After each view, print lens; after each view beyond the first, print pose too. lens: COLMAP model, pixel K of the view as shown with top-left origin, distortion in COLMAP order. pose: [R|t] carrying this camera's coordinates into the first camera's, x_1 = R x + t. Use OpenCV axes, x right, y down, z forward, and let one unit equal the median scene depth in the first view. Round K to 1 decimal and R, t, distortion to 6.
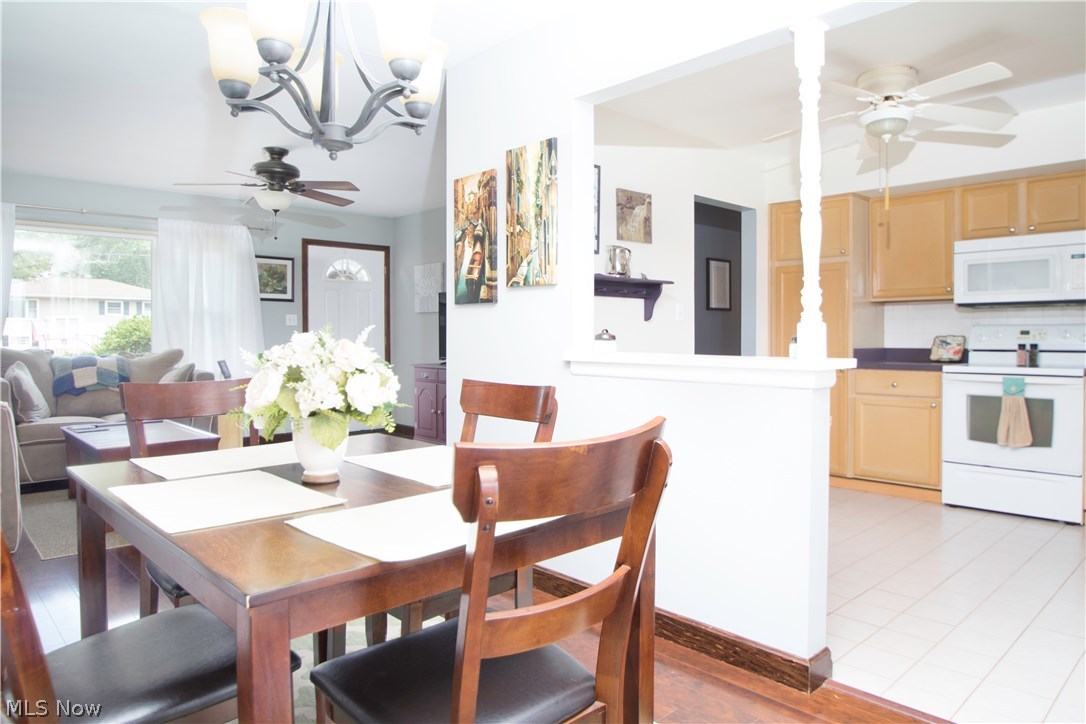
lens RADIAL K [[713.4, 0, 547.3], [0, 713.4, 340.7], [0, 0, 1]] dist [-0.021144, -0.001814]
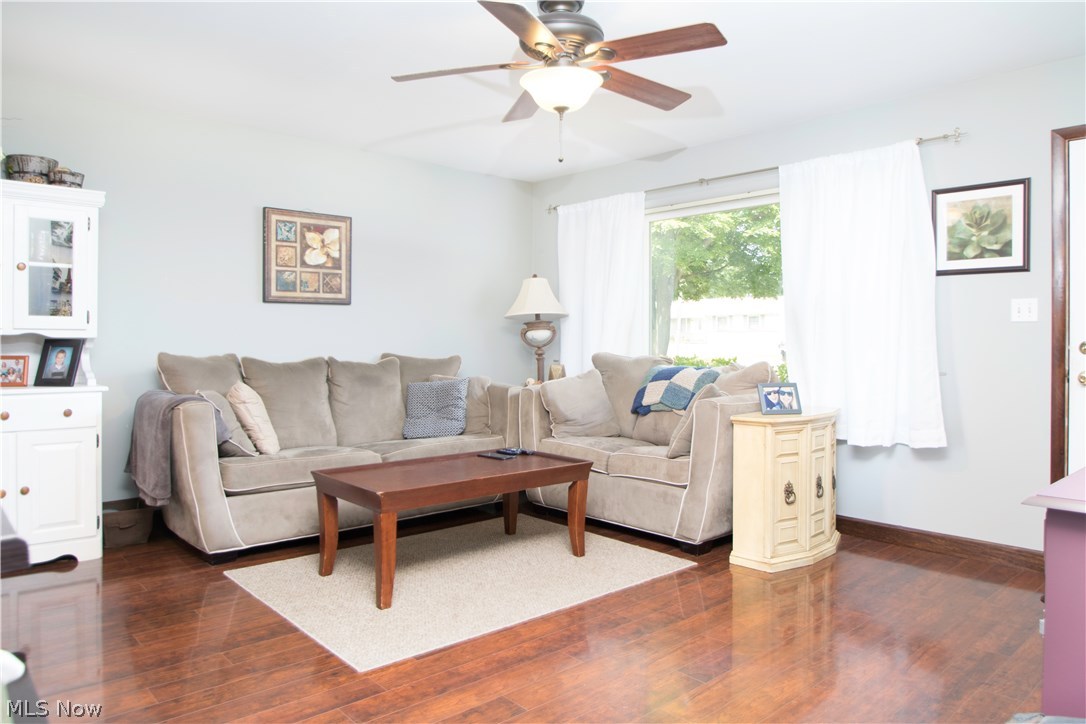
lens RADIAL K [[727.7, 0, 546.5], [0, 727.7, 340.5], [0, 0, 1]] dist [-0.005763, -0.000799]
pose [[-0.020765, 0.002183, -0.999782, 0.130406], [-0.014409, 0.999893, 0.002482, -0.006014], [0.999681, 0.014457, -0.020732, 0.714639]]
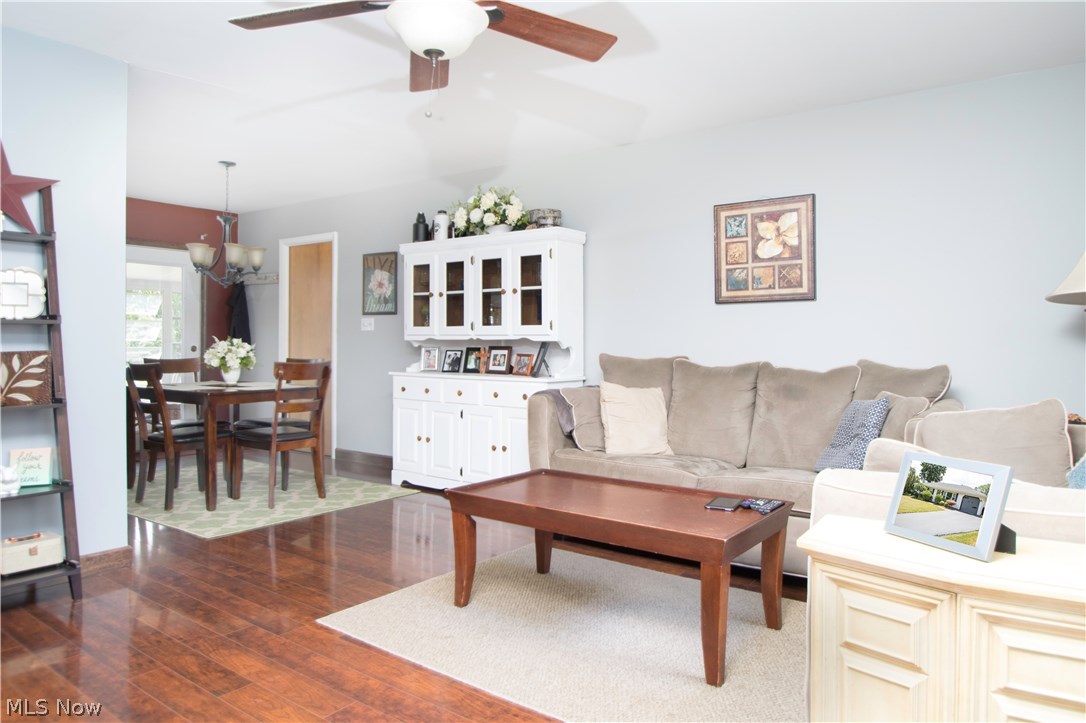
lens RADIAL K [[713.4, 0, 547.3], [0, 713.4, 340.2], [0, 0, 1]] dist [-0.021144, -0.001814]
pose [[-0.983296, -0.002441, -0.181999, -0.263012], [-0.003758, 0.999969, 0.006894, -0.007201], [0.181977, 0.007463, -0.983274, 1.032007]]
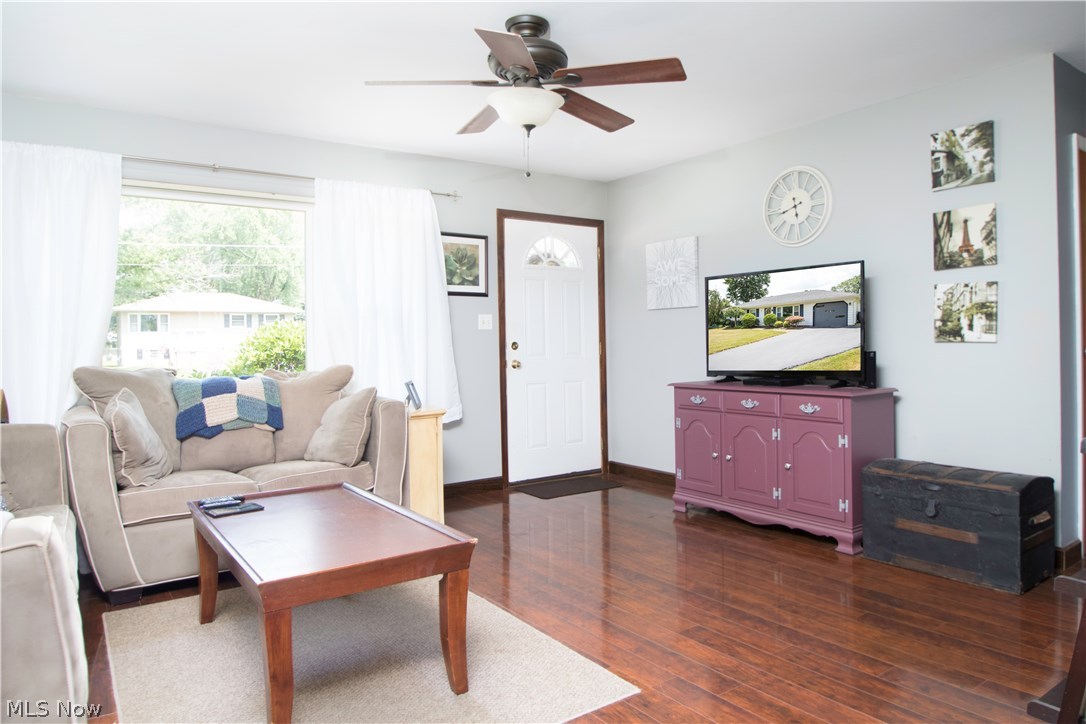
lens RADIAL K [[713.4, 0, 547.3], [0, 713.4, 340.7], [0, 0, 1]] dist [-0.021144, -0.001814]
pose [[0.990498, -0.015355, -0.136664, -0.204624], [0.014016, 0.999844, -0.010755, -0.001588], [0.136808, 0.008737, 0.990559, 0.301887]]
